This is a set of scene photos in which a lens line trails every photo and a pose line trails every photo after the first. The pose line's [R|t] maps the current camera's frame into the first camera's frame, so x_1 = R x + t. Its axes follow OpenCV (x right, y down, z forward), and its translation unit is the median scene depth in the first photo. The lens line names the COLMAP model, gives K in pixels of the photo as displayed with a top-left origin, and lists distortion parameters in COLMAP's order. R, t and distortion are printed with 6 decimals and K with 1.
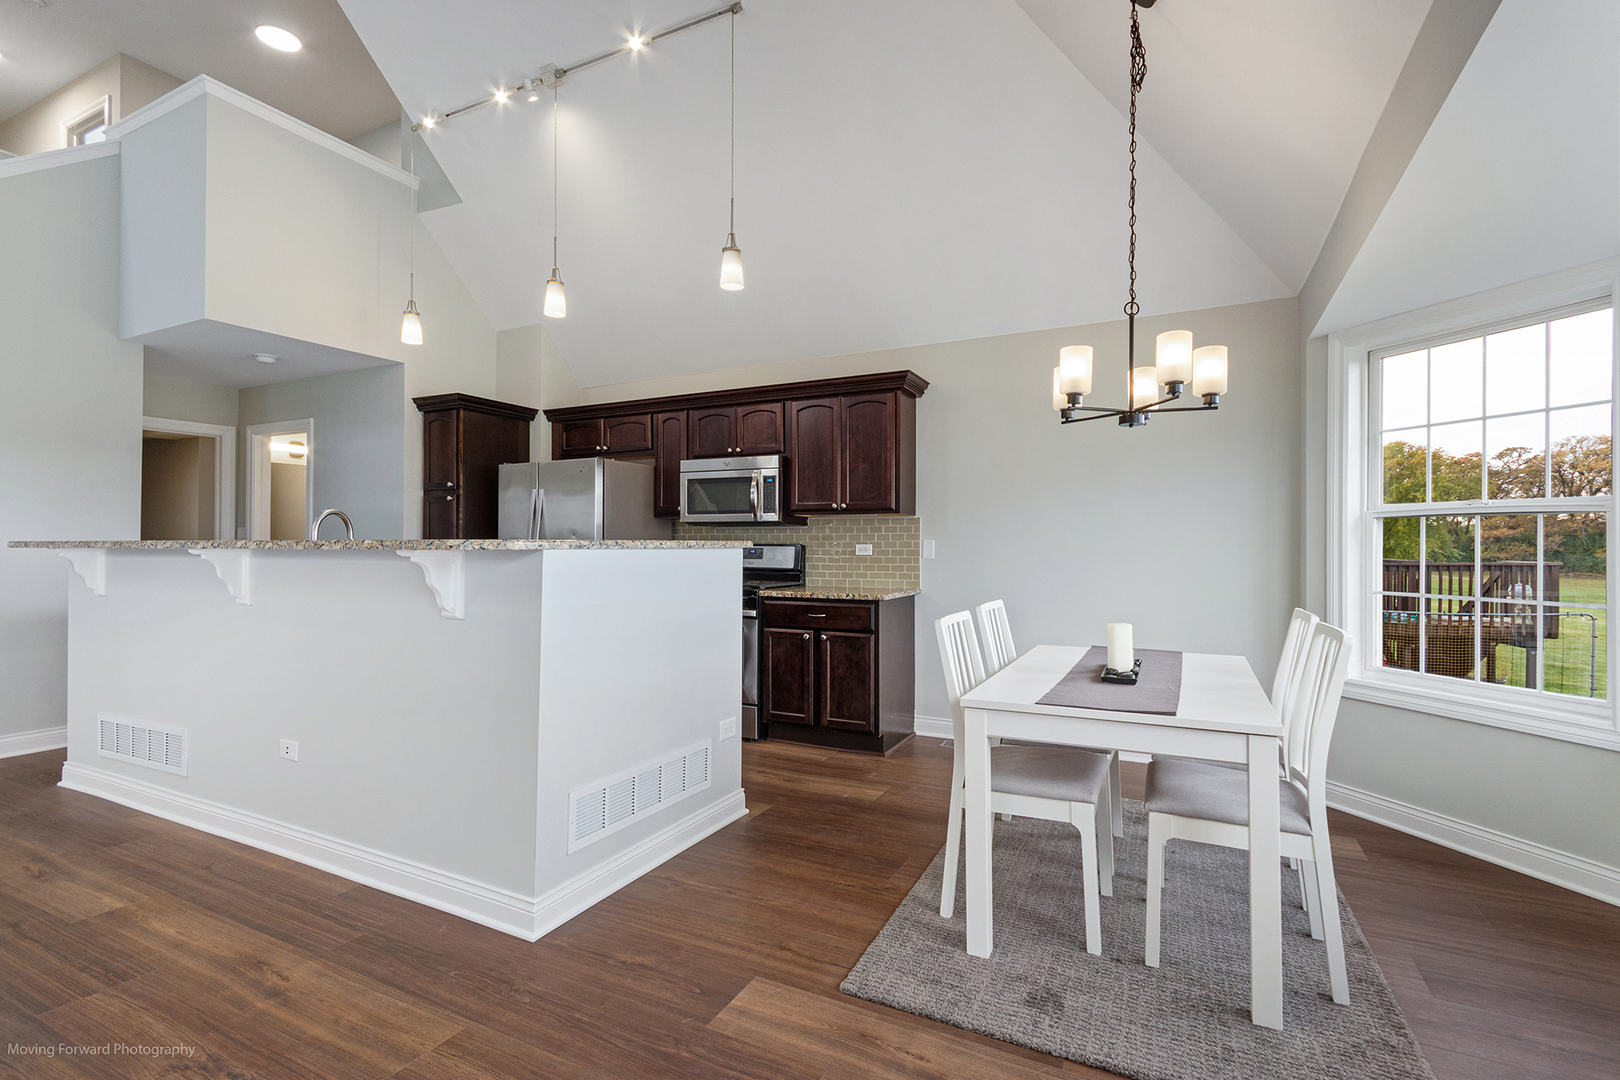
lens RADIAL K [[759.7, 0, 814.1], [0, 759.7, 537.8], [0, 0, 1]] dist [0.012799, -0.002969]
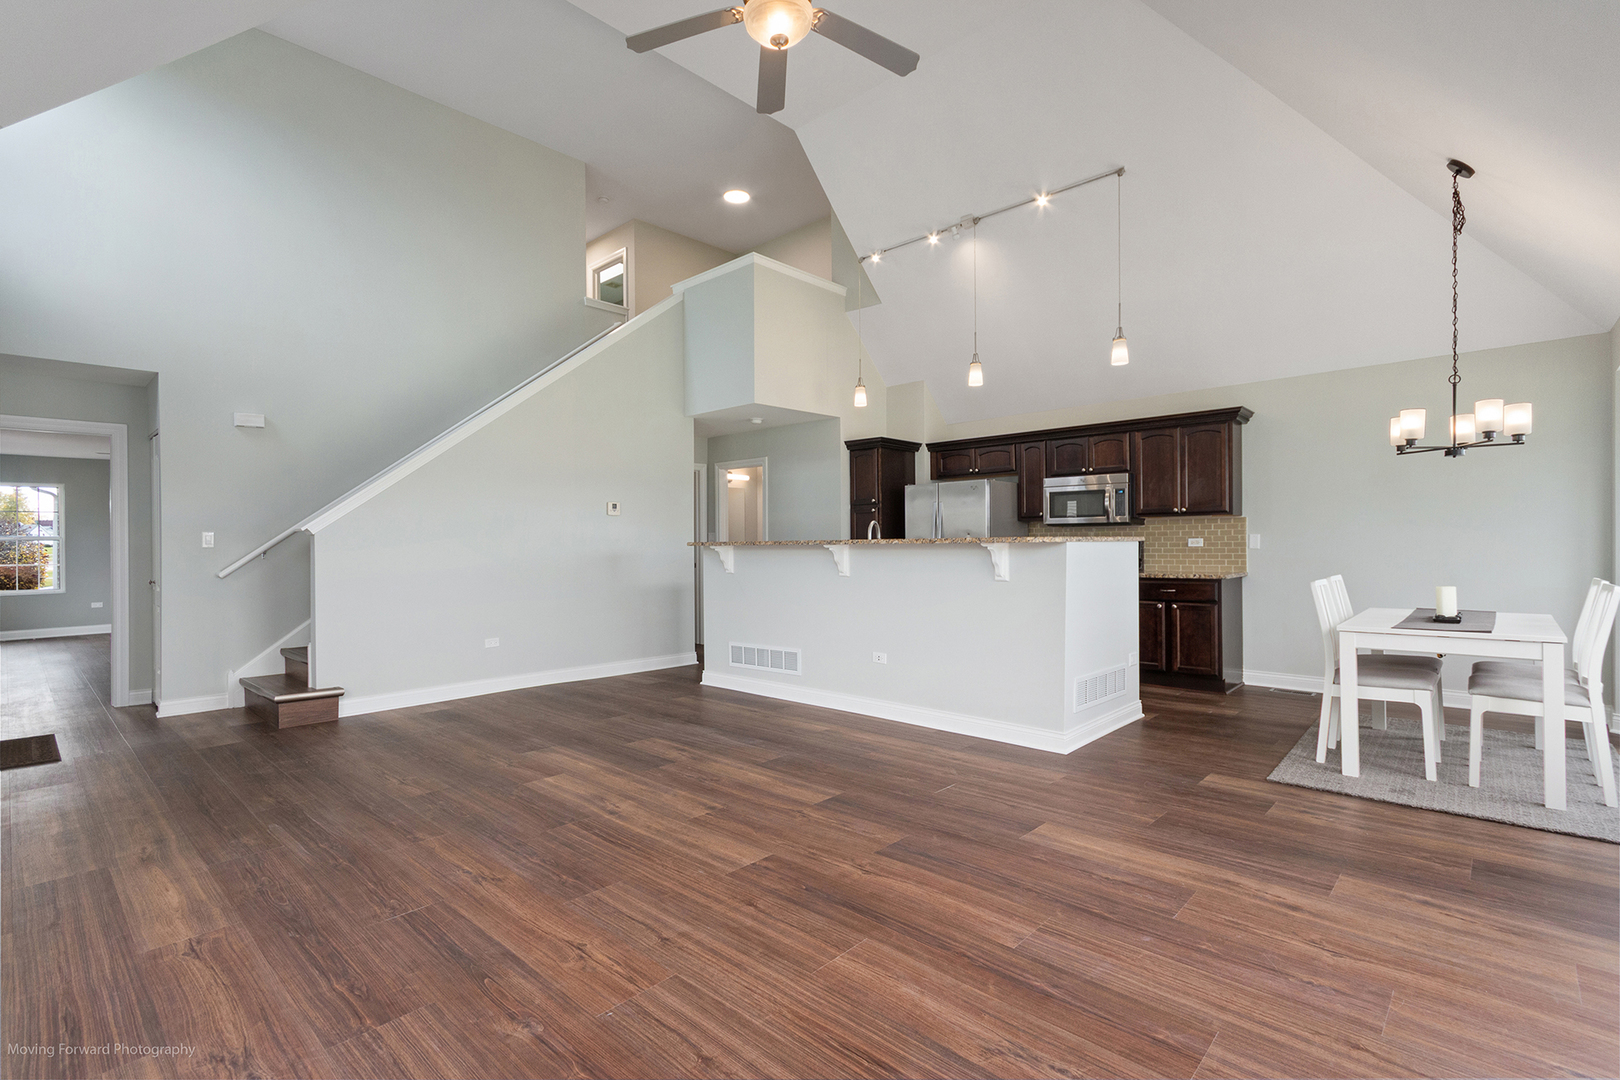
lens RADIAL K [[759.7, 0, 805.4], [0, 759.7, 546.3], [0, 0, 1]] dist [0.012799, -0.002969]
pose [[0.960480, -0.009595, -0.278183, -0.239703], [0.013003, 0.999861, 0.010407, -0.000229], [0.278045, -0.013613, 0.960472, -0.491923]]
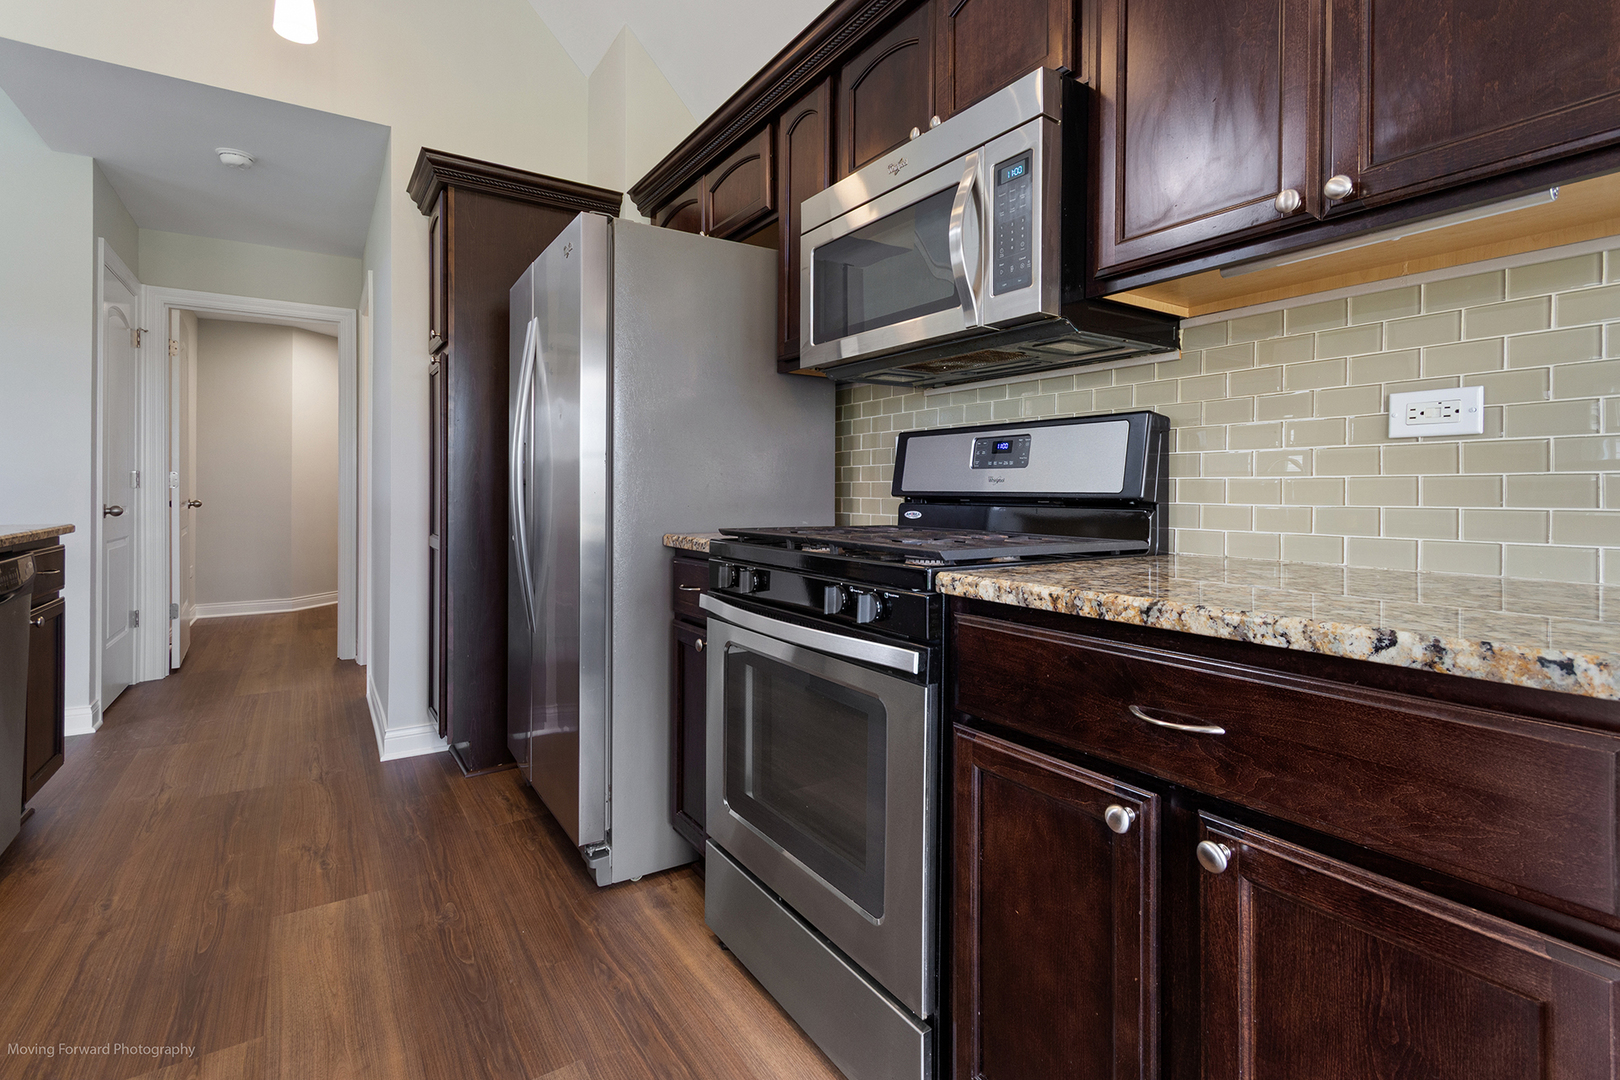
lens RADIAL K [[759.7, 0, 818.3], [0, 759.7, 496.9], [0, 0, 1]] dist [0.012799, -0.002969]
pose [[0.865343, 0.003221, -0.501171, 0.021471], [0.003543, 0.999915, 0.012544, 0.042703], [0.501168, -0.012631, 0.865258, 0.787661]]
